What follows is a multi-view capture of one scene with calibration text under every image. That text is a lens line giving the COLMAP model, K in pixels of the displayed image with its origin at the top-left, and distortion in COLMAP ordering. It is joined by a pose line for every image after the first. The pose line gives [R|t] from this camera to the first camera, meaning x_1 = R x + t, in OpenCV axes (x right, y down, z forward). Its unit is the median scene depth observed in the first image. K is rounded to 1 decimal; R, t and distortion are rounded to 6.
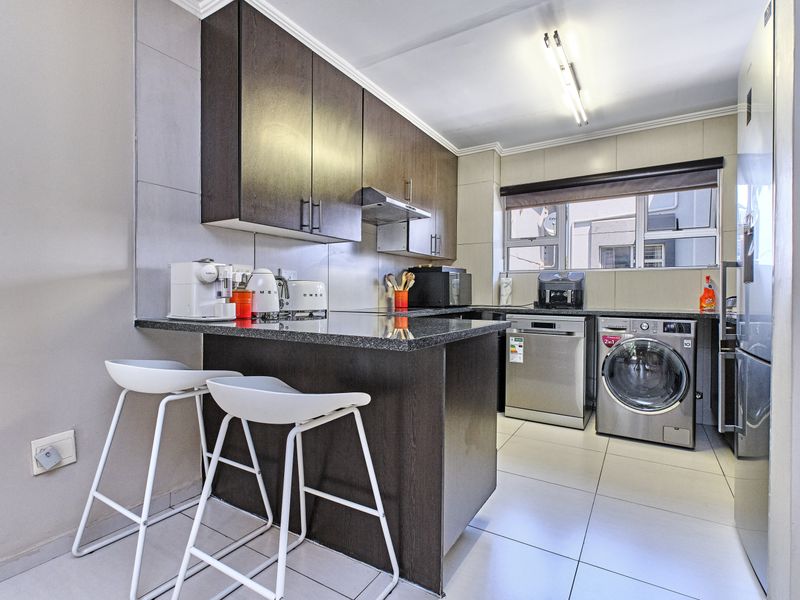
lens RADIAL K [[374.1, 0, 405.1], [0, 374.1, 298.6], [0, 0, 1]] dist [-0.002564, -0.000530]
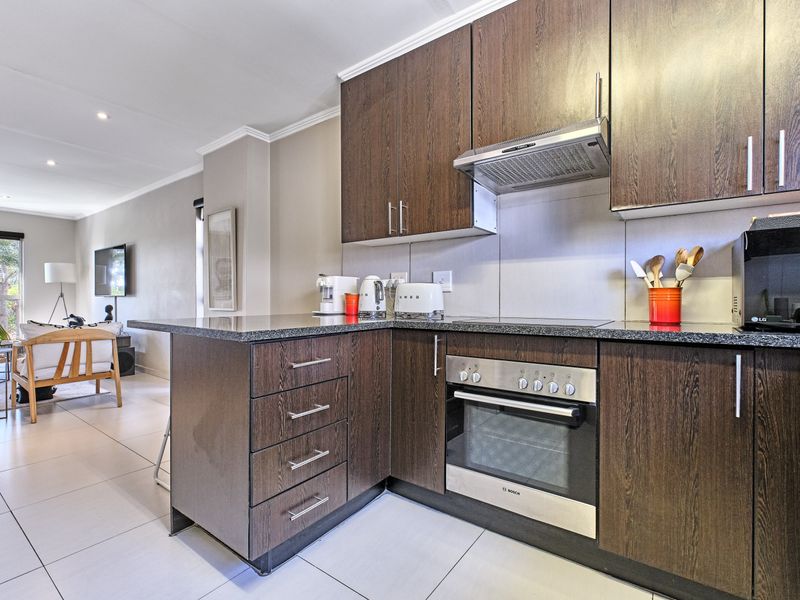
lens RADIAL K [[374.1, 0, 405.1], [0, 374.1, 298.6], [0, 0, 1]] dist [-0.002564, -0.000530]
pose [[-0.047384, -0.002198, -0.998874, 0.793431], [-0.008407, 0.999963, -0.001802, -0.003947], [0.998841, 0.008312, -0.047401, 1.109144]]
